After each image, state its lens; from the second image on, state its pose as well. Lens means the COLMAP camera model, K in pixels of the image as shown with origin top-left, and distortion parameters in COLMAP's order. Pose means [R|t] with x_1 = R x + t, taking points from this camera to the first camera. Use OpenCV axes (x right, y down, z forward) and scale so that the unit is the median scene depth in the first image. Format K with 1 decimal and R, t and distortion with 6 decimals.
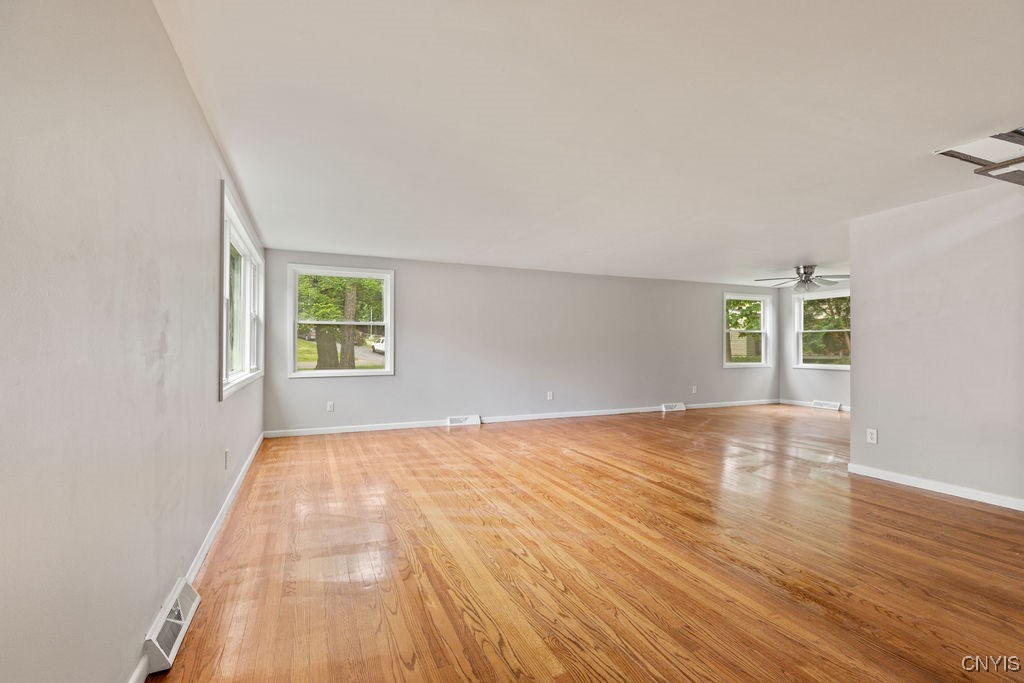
lens RADIAL K [[458.2, 0, 512.0], [0, 458.2, 341.5], [0, 0, 1]] dist [0.003178, 0.000395]
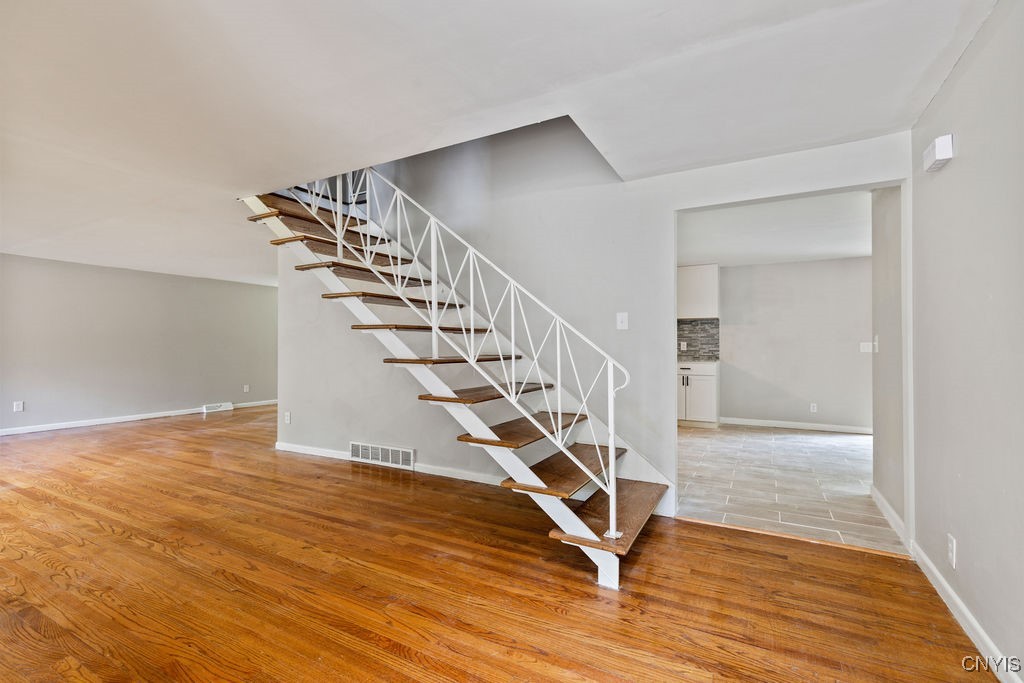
lens RADIAL K [[460.0, 0, 506.2], [0, 460.0, 344.5], [0, 0, 1]] dist [0.004497, 0.000427]
pose [[0.795222, -0.001168, 0.606317, 0.344738], [-0.003332, 0.999975, 0.006297, -0.002598], [-0.606309, -0.007028, 0.795198, -0.244983]]
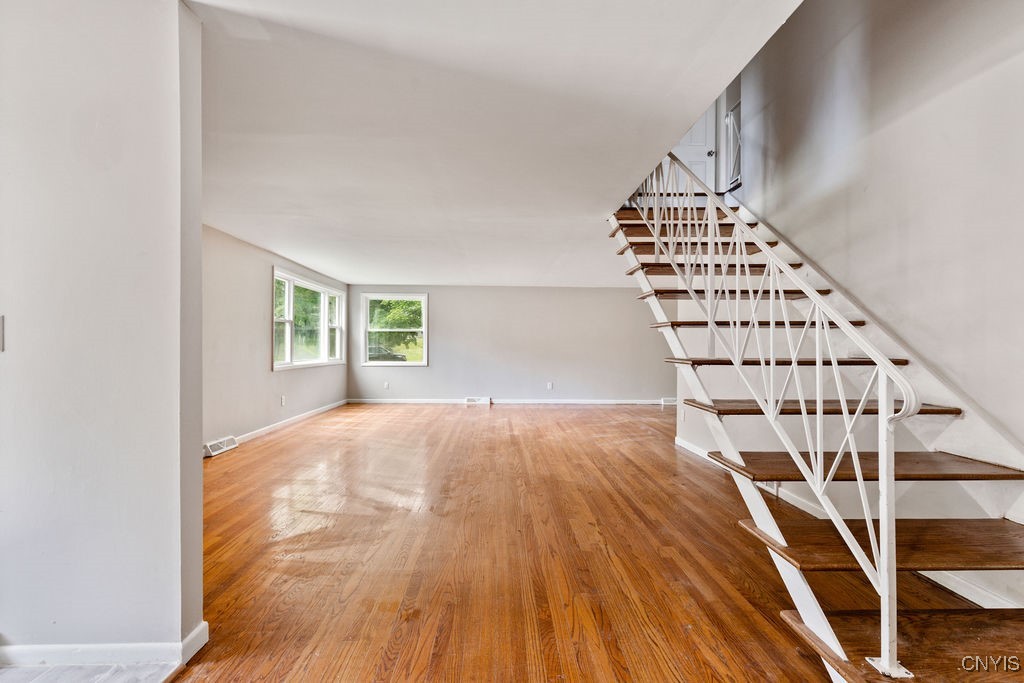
lens RADIAL K [[460.0, 0, 506.2], [0, 460.0, 344.5], [0, 0, 1]] dist [0.004497, 0.000427]
pose [[0.925920, -0.000028, -0.377719, 0.561019], [0.001191, 0.999995, 0.002846, 0.001132], [0.377717, -0.003085, 0.925916, -0.271042]]
